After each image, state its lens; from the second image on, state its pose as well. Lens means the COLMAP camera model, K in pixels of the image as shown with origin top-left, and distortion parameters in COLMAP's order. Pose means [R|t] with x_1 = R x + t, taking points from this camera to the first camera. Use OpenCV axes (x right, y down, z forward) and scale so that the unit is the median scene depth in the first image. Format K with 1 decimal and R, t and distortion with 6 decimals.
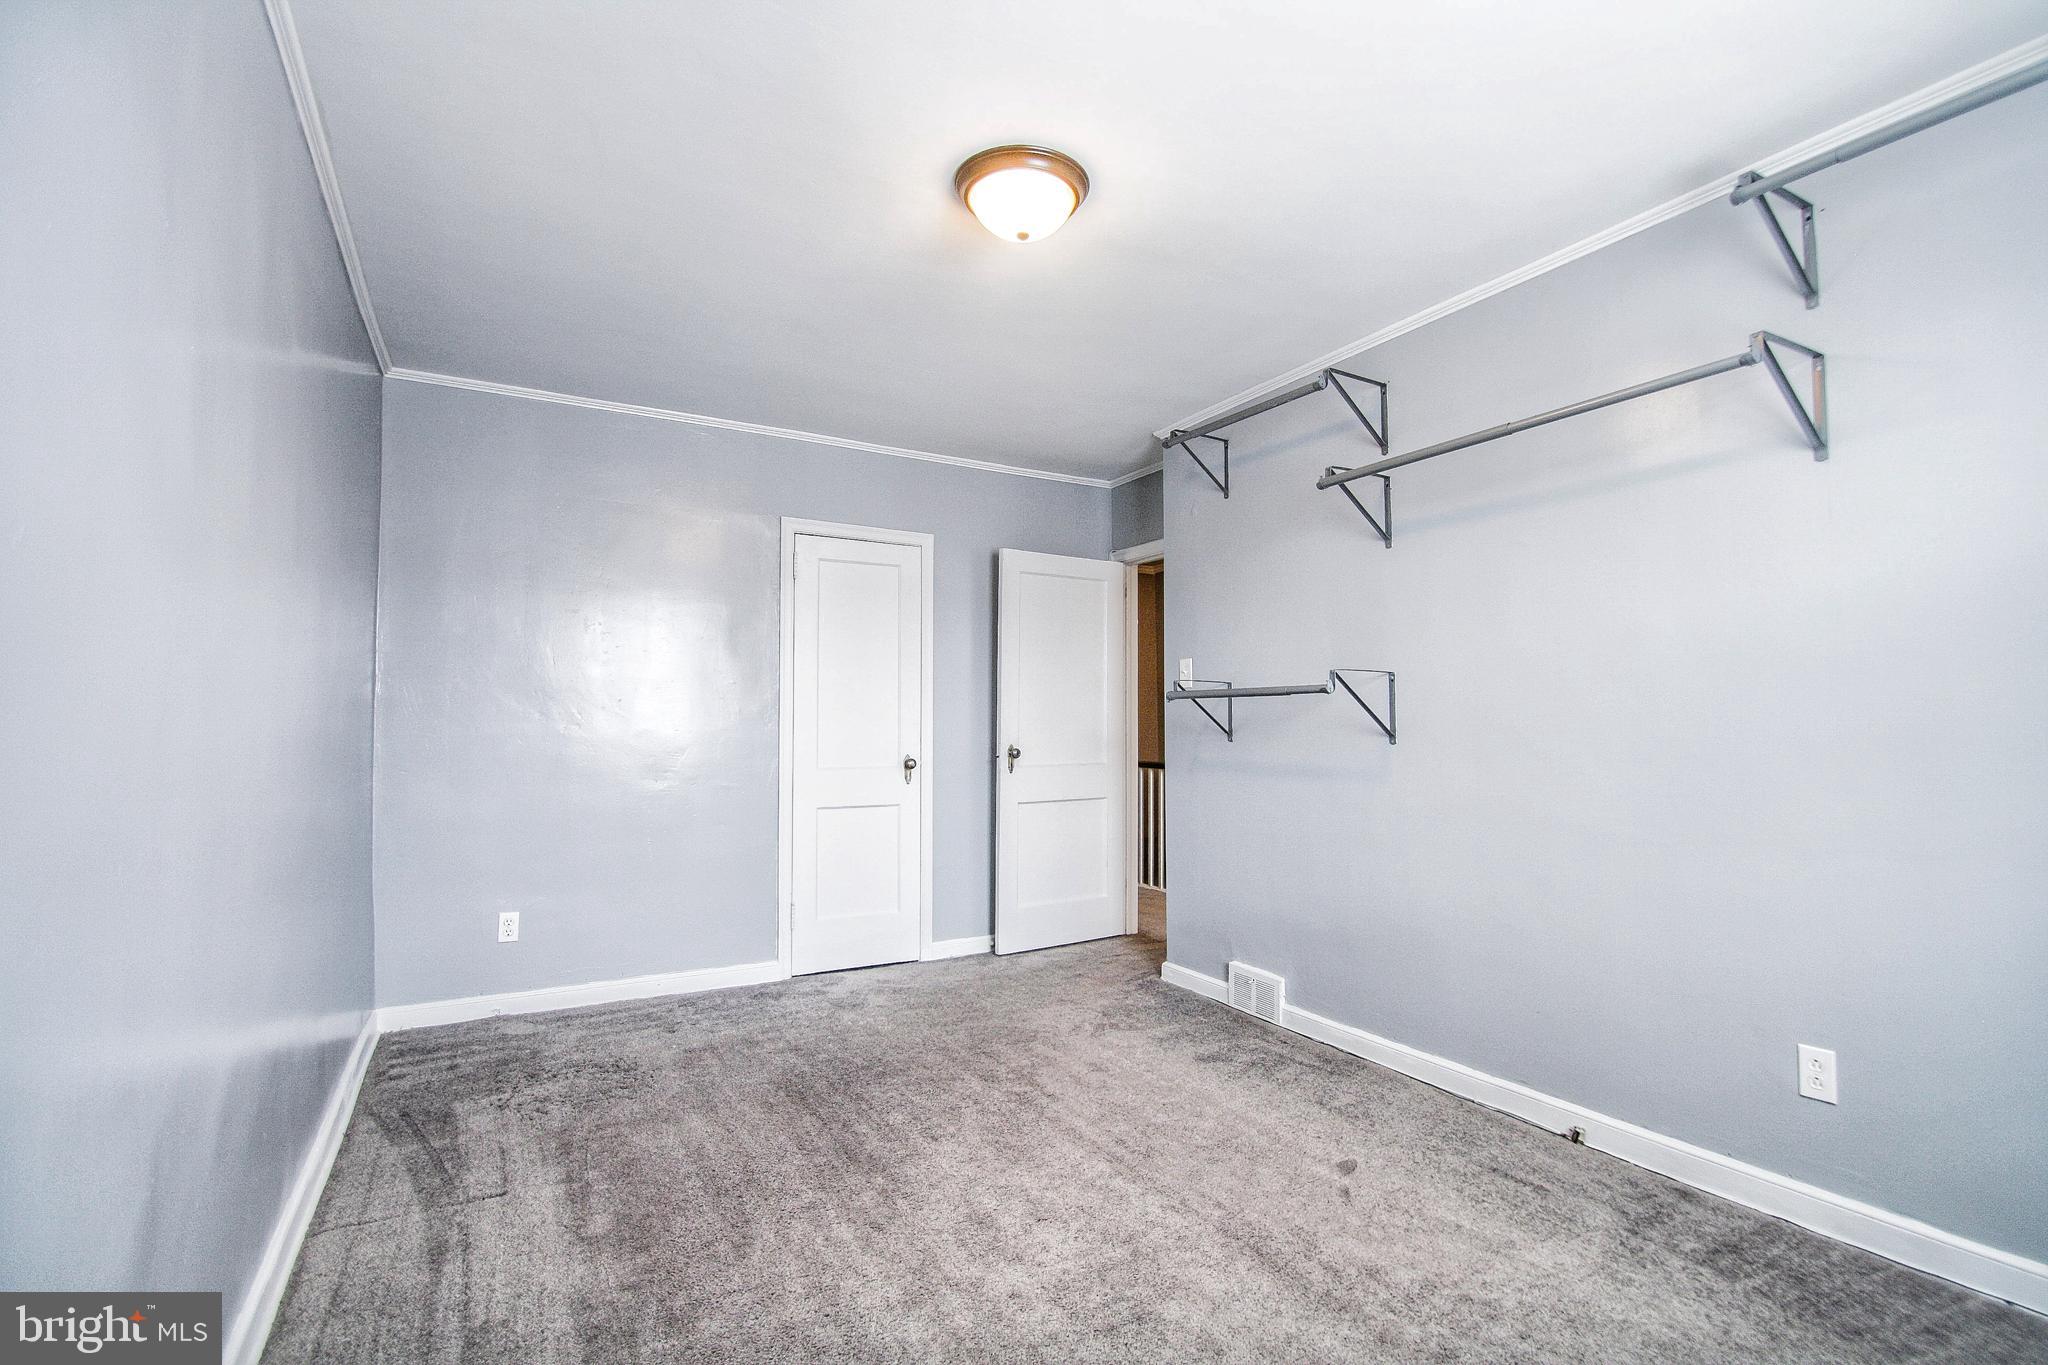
lens RADIAL K [[1000.2, 0, 1016.3], [0, 1000.2, 690.4], [0, 0, 1]] dist [-0.001671, -0.007228]
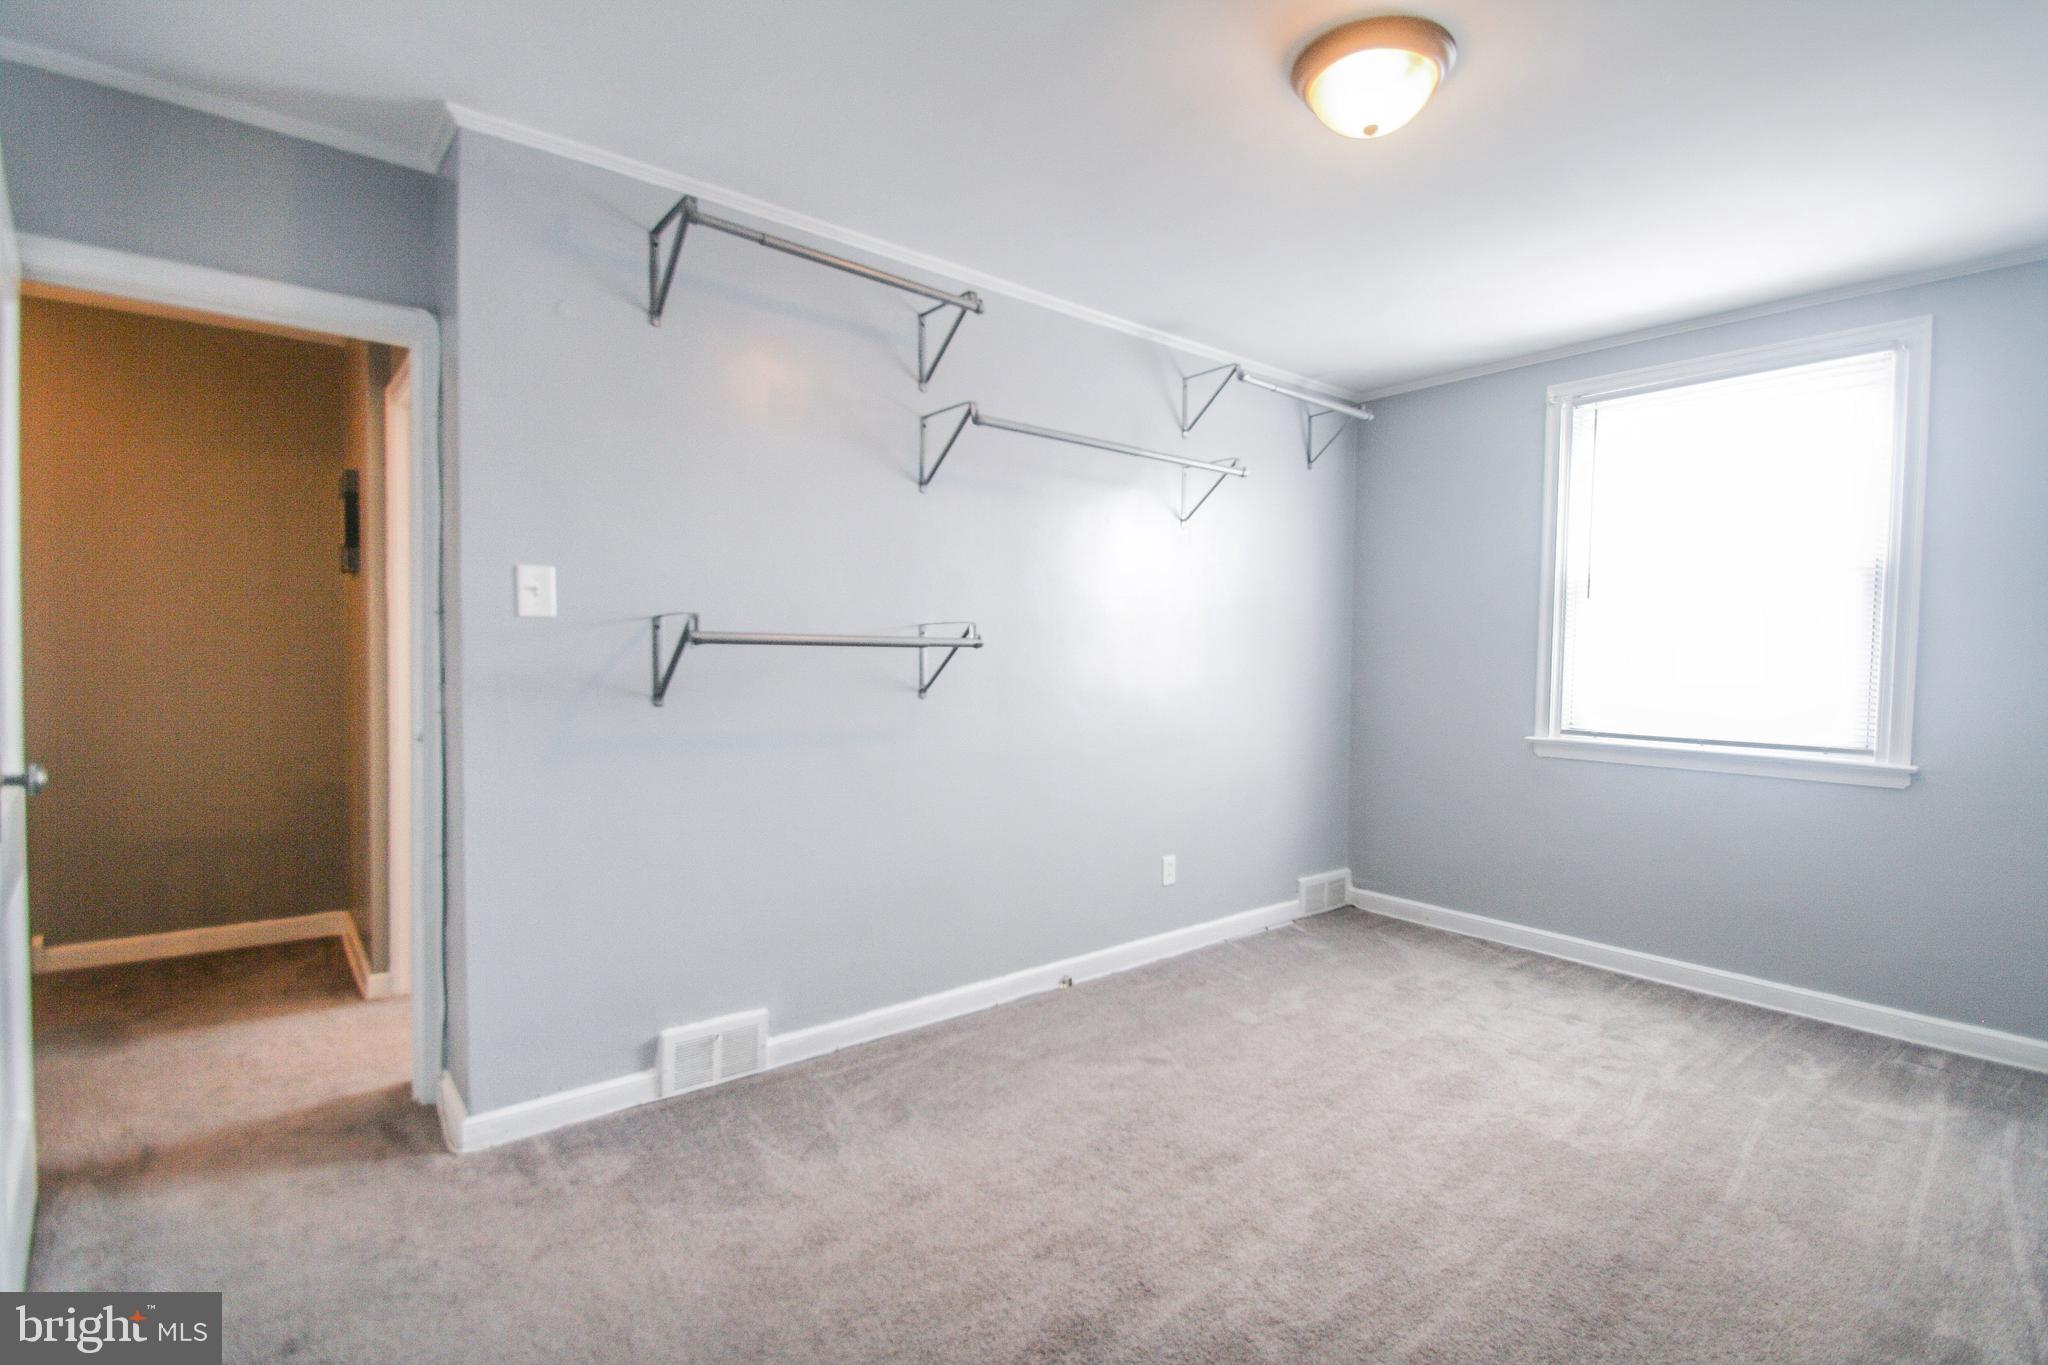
lens RADIAL K [[1000.2, 0, 1012.9], [0, 1000.2, 673.0], [0, 0, 1]] dist [-0.001671, -0.007228]
pose [[-0.220217, 0.002357, 0.975448, -0.536183], [-0.026927, 0.999601, -0.008495, 0.029802], [-0.975079, -0.028137, -0.220066, 1.000941]]
